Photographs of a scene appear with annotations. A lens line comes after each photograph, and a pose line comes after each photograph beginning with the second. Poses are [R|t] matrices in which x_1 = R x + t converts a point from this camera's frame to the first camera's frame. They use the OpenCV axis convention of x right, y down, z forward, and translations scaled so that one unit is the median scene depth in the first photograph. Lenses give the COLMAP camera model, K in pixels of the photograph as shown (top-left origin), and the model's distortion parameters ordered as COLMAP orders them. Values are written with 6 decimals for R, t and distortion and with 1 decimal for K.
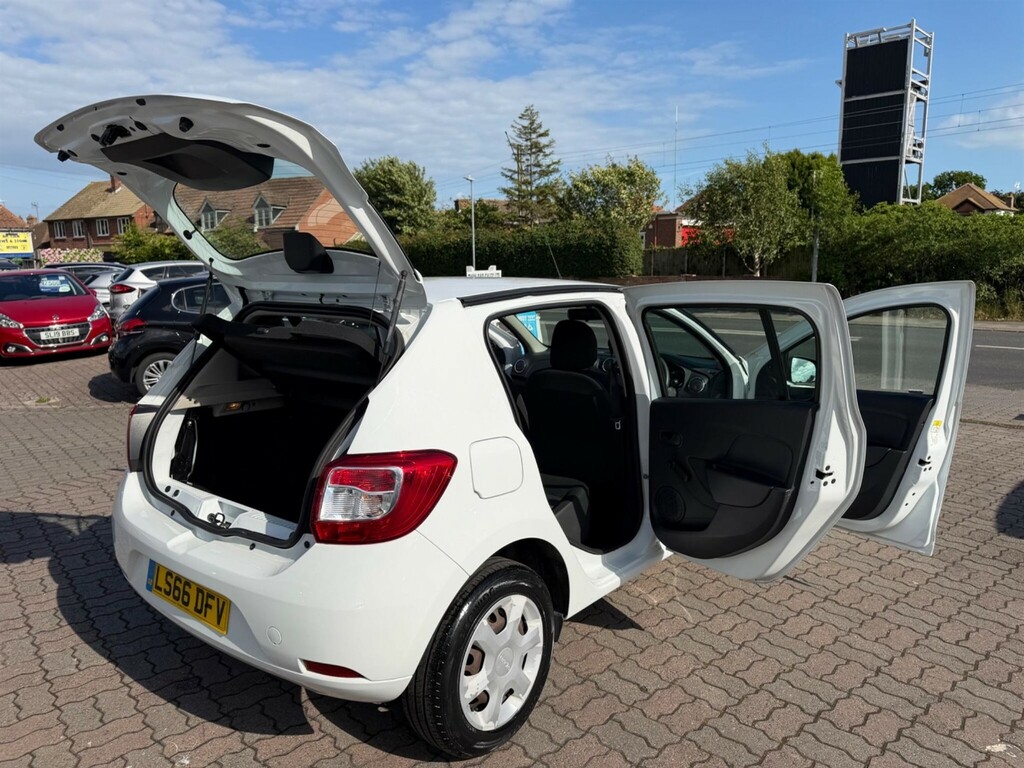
lens RADIAL K [[728.2, 0, 514.3], [0, 728.2, 382.1], [0, 0, 1]] dist [0.017458, -0.033580]
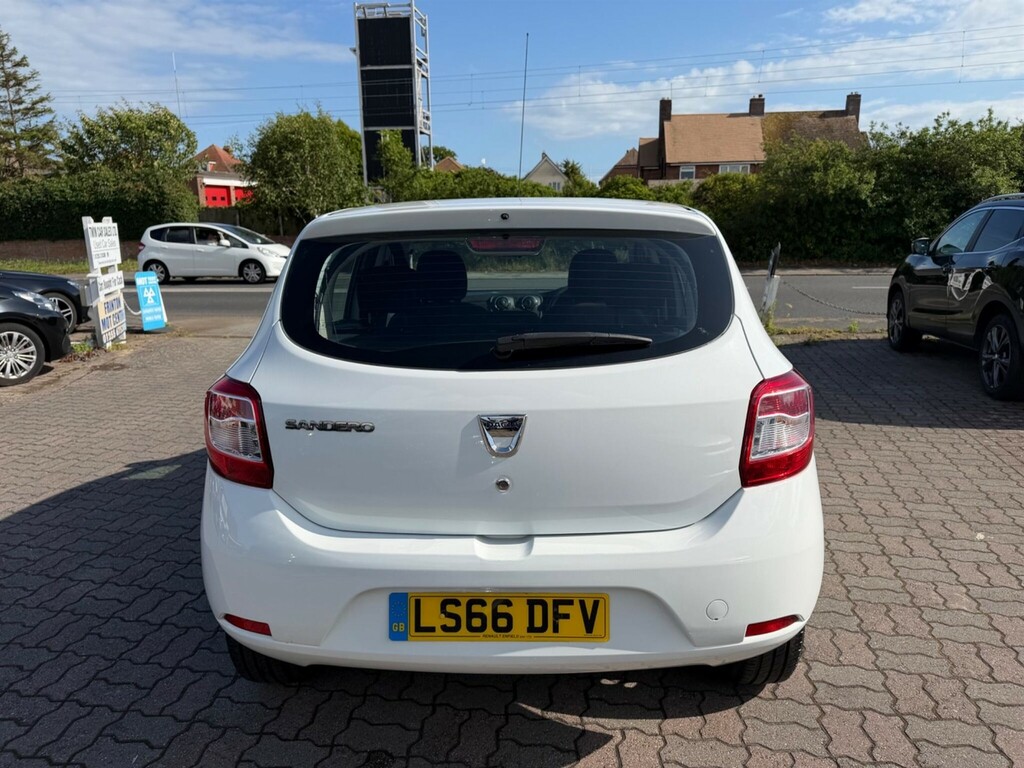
lens RADIAL K [[728.2, 0, 521.9], [0, 728.2, 379.6], [0, 0, 1]] dist [0.017458, -0.033580]
pose [[0.788309, -0.126842, 0.602063, -0.222274], [0.100814, 0.991923, 0.076977, 0.001544], [-0.606964, 0.000015, 0.794729, 0.110696]]
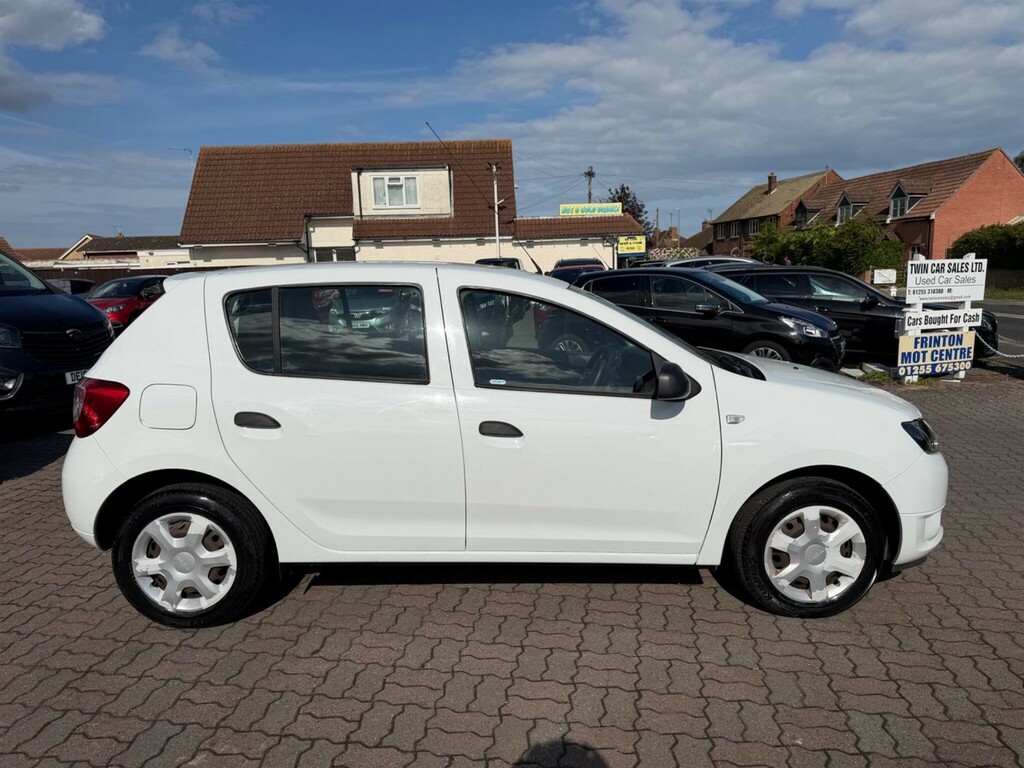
lens RADIAL K [[728.2, 0, 508.0], [0, 728.2, 375.6], [0, 0, 1]] dist [0.017458, -0.033580]
pose [[0.637317, 0.103334, -0.763642, 0.336494], [-0.106127, 0.993295, 0.045839, -0.015294], [0.763259, 0.051829, 0.644010, 0.155995]]
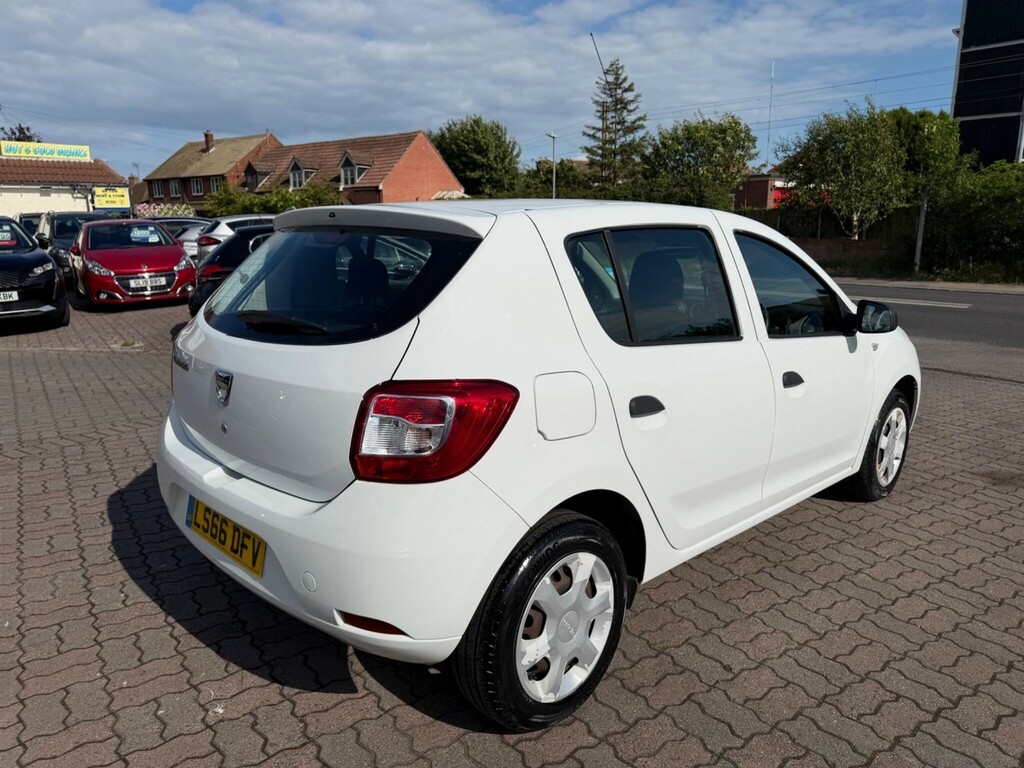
lens RADIAL K [[728.2, 0, 514.7], [0, 728.2, 381.6], [0, 0, 1]] dist [0.017458, -0.033580]
pose [[0.994071, 0.031950, -0.103936, 0.001076], [-0.027057, 0.998474, 0.048148, 0.012785], [0.105315, -0.045051, 0.993418, 0.036027]]
